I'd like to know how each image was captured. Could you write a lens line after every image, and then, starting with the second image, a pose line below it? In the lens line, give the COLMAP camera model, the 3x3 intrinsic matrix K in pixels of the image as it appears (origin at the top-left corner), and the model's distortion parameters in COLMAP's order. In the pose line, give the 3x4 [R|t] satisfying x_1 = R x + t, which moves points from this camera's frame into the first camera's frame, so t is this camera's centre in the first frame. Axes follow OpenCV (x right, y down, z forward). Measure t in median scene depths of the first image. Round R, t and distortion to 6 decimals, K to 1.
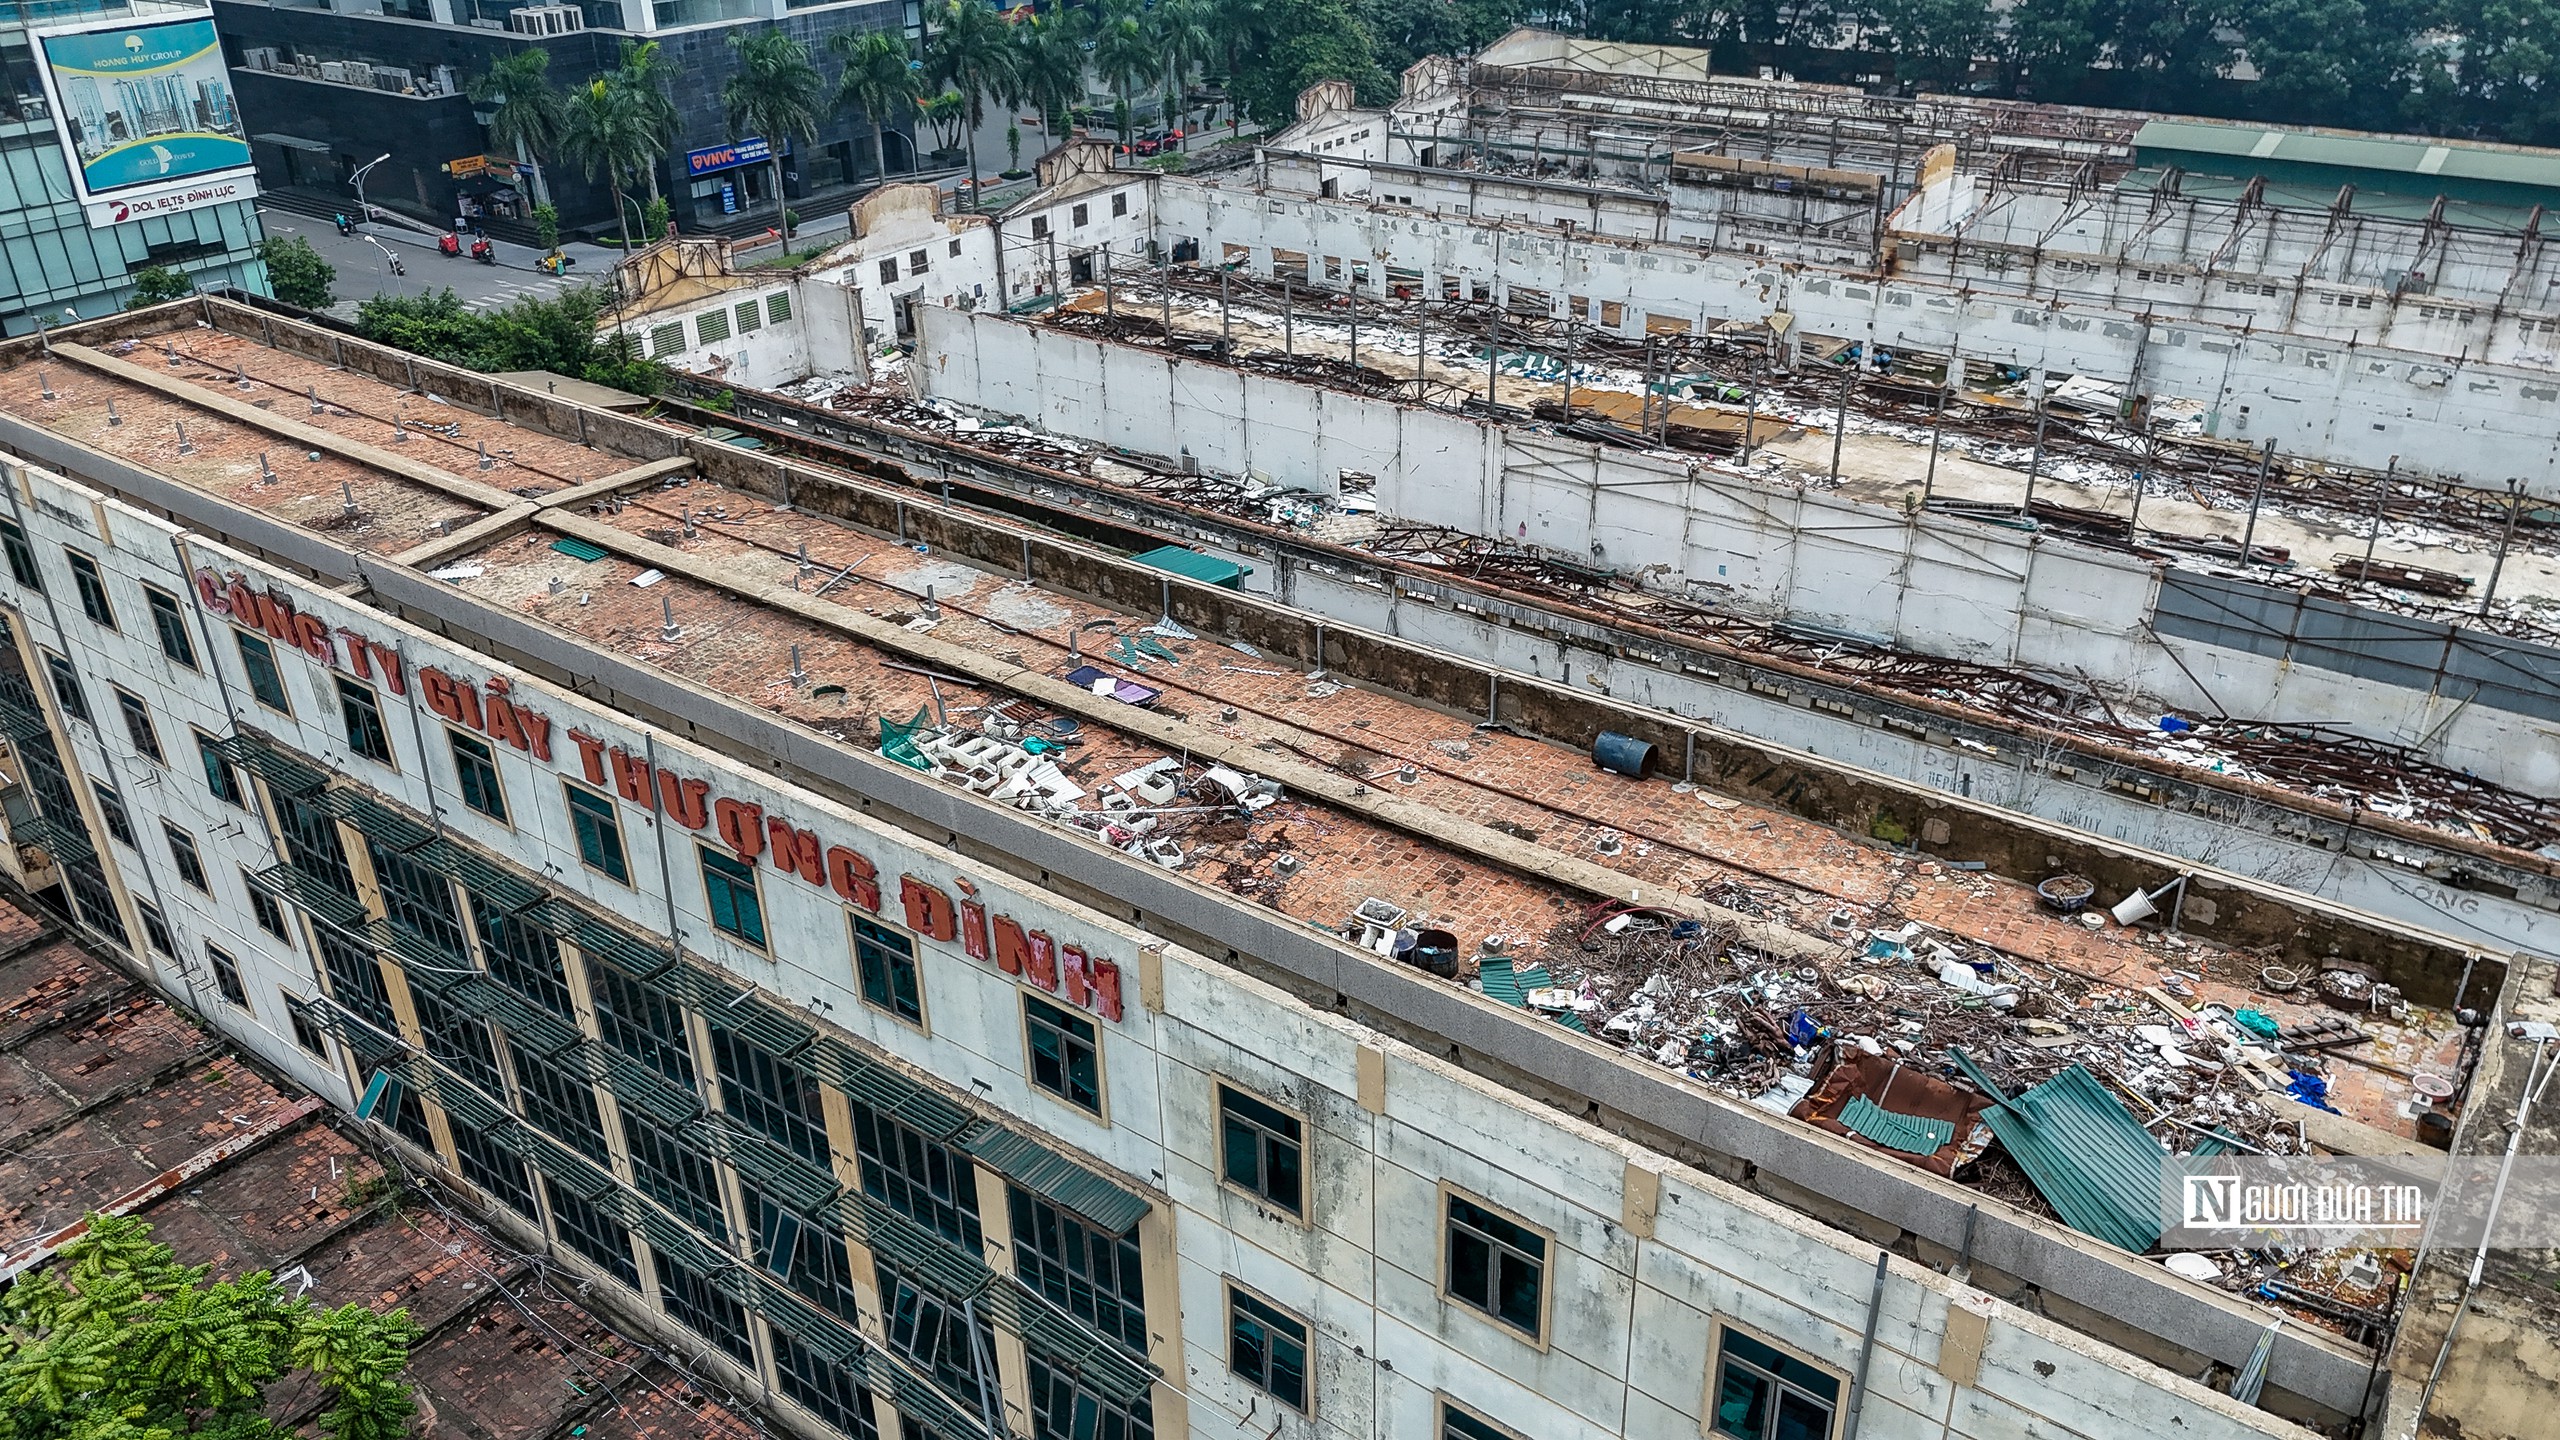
lens RADIAL K [[1892.0, 0, 1279.3], [0, 1892.0, 718.3], [0, 0, 1]] dist [-0.007535, -0.003416]
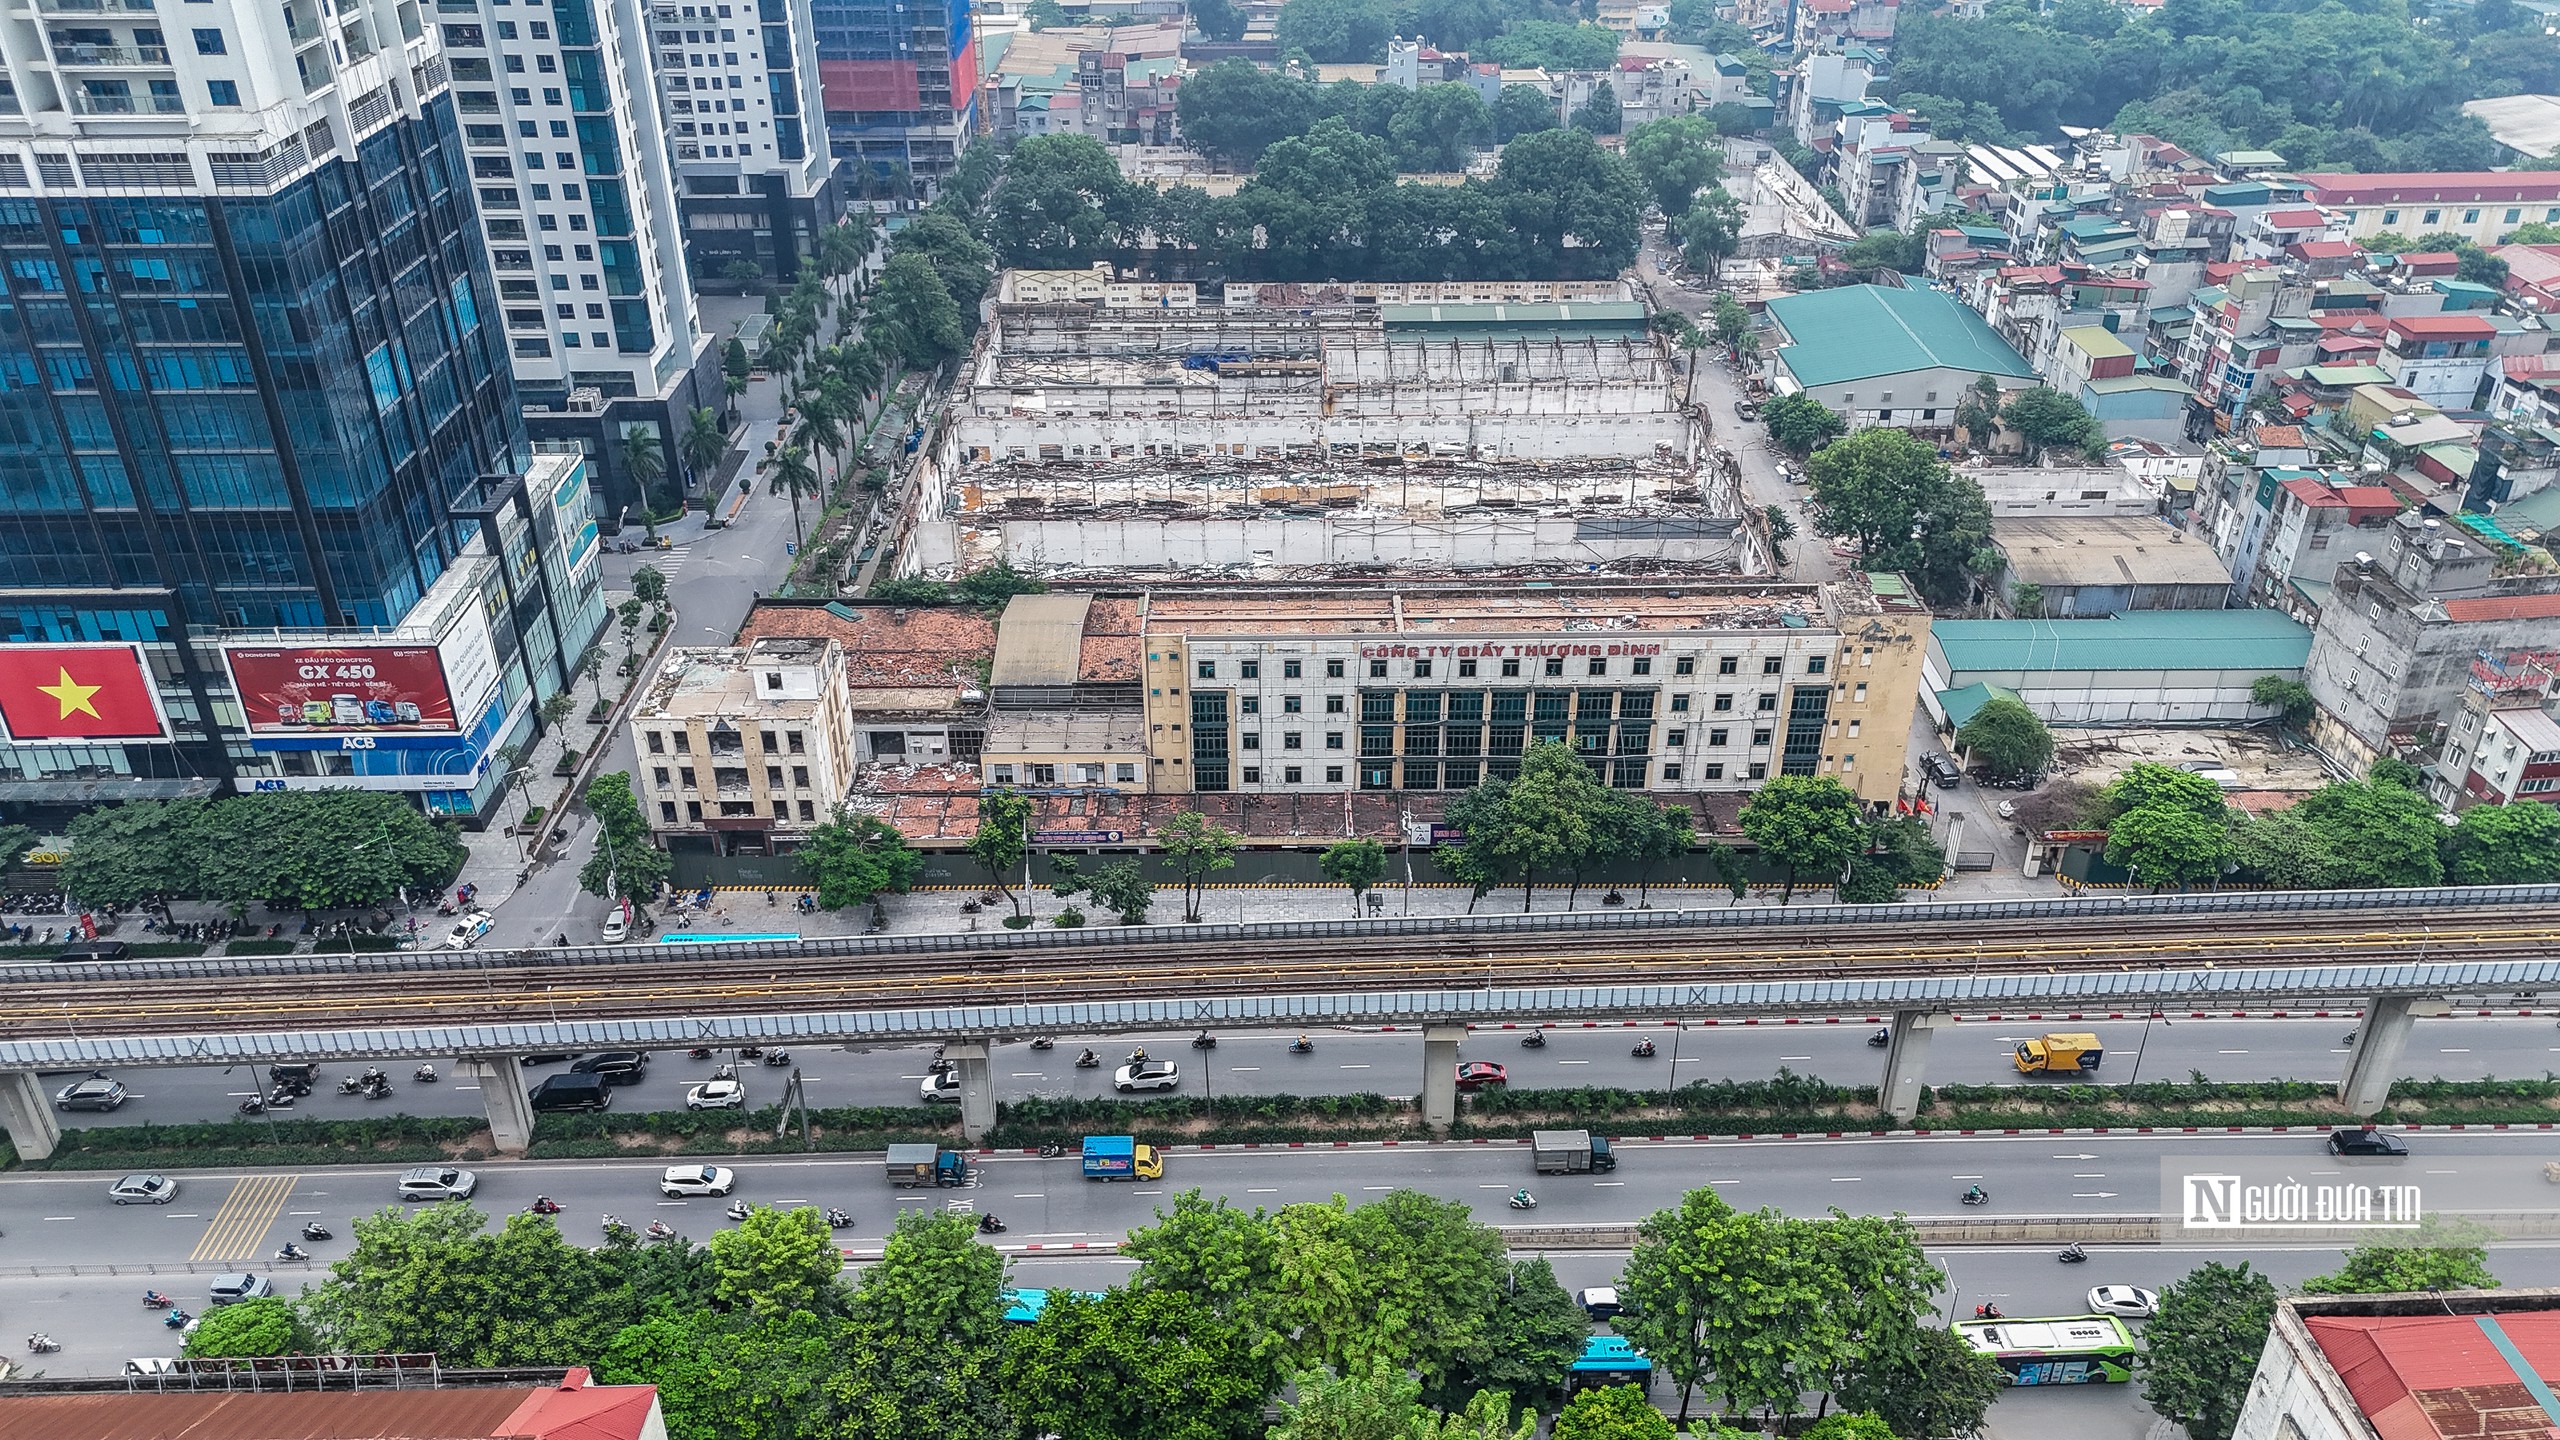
lens RADIAL K [[1892.0, 0, 1285.8], [0, 1892.0, 724.3], [0, 0, 1]] dist [-0.007535, -0.003416]
pose [[0.786915, -0.291234, 0.544010, -1.216418], [0.269084, 0.955333, 0.122201, -0.190725], [-0.555300, 0.050222, 0.830132, -0.932727]]
